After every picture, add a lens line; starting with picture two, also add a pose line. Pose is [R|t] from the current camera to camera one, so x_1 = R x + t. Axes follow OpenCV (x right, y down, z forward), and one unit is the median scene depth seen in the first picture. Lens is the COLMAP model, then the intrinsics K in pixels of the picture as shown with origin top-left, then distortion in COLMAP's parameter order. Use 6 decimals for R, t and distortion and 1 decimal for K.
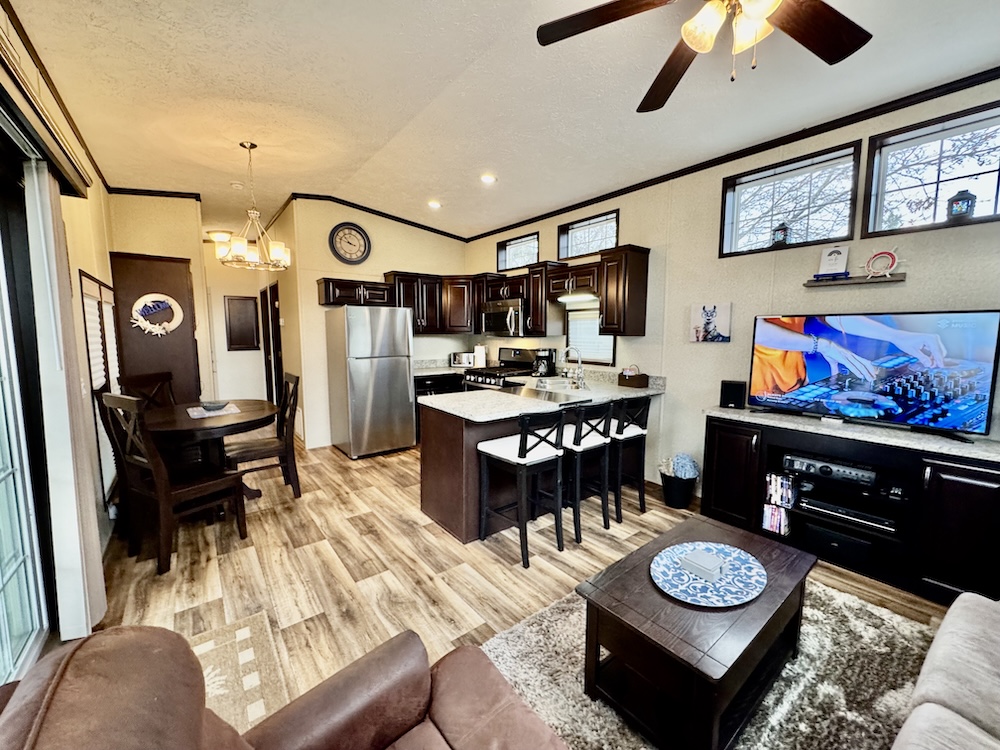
lens RADIAL K [[395.5, 0, 500.0], [0, 395.5, 375.0], [0, 0, 1]] dist [-0.010301, -0.000011]
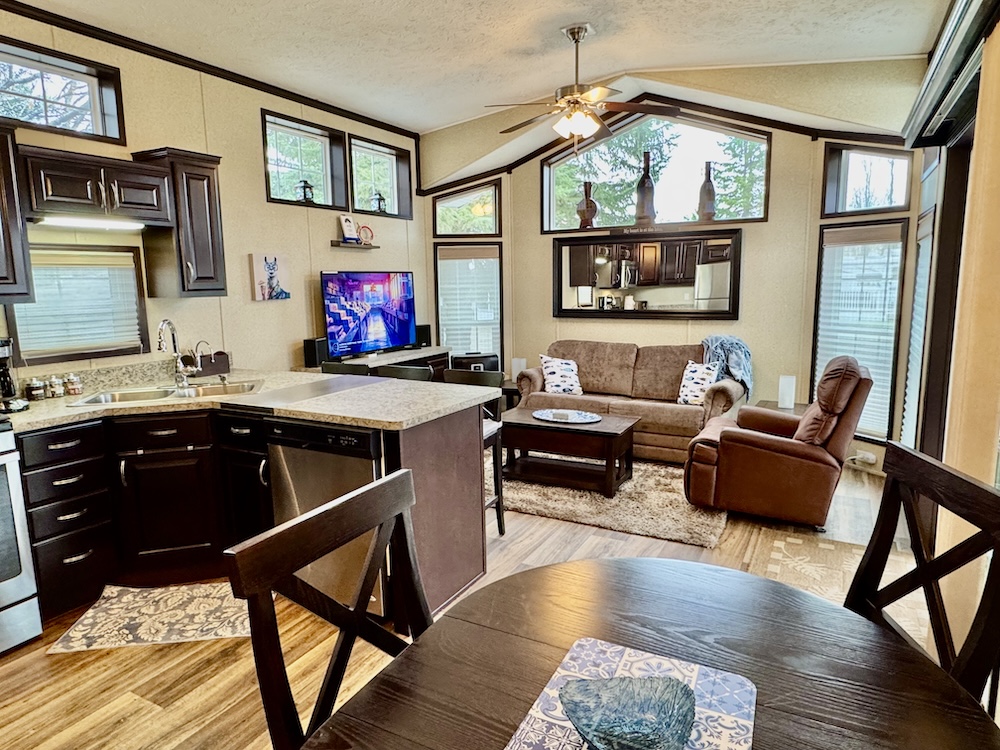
lens RADIAL K [[629.8, 0, 500.0], [0, 629.8, 375.0], [0, 0, 1]] dist [0.002407, 0.000596]
pose [[-0.405104, -0.117325, 0.906711, -0.759316], [0.132024, 0.973830, 0.184997, -0.093994], [-0.904688, 0.194651, -0.379013, 0.919110]]
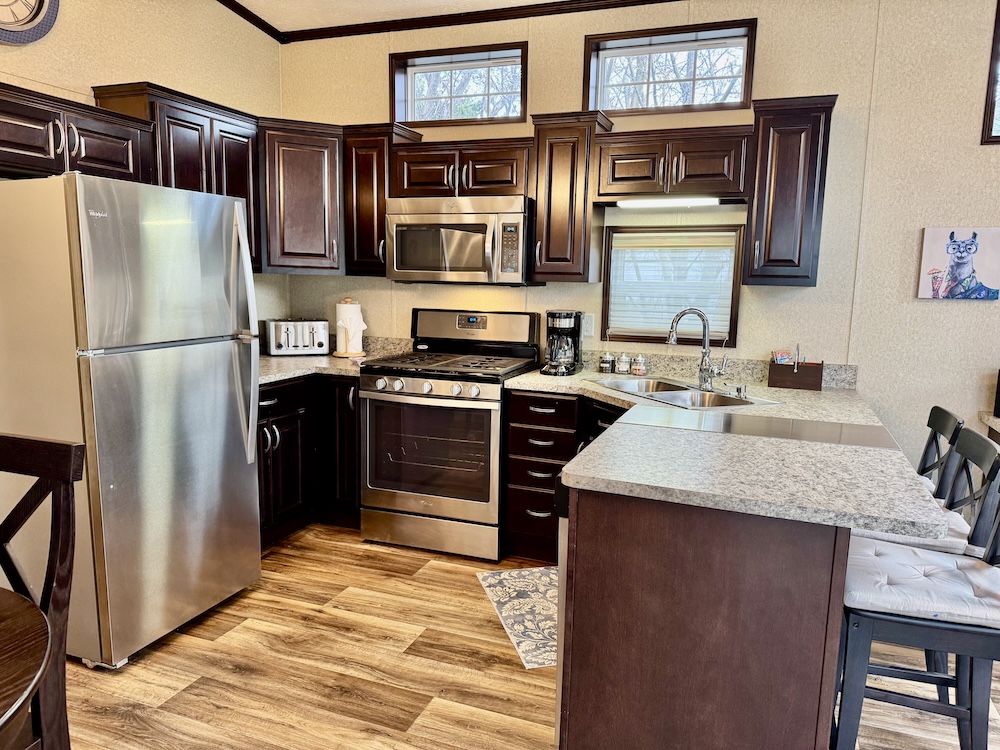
lens RADIAL K [[692.5, 0, 500.0], [0, 692.5, 375.0], [0, 0, 1]] dist [0.070679, -0.084513]
pose [[0.855385, -0.040040, 0.516443, -0.418518], [0.027744, 0.999118, 0.031509, -0.023894], [-0.517250, -0.012624, 0.855742, 0.417566]]
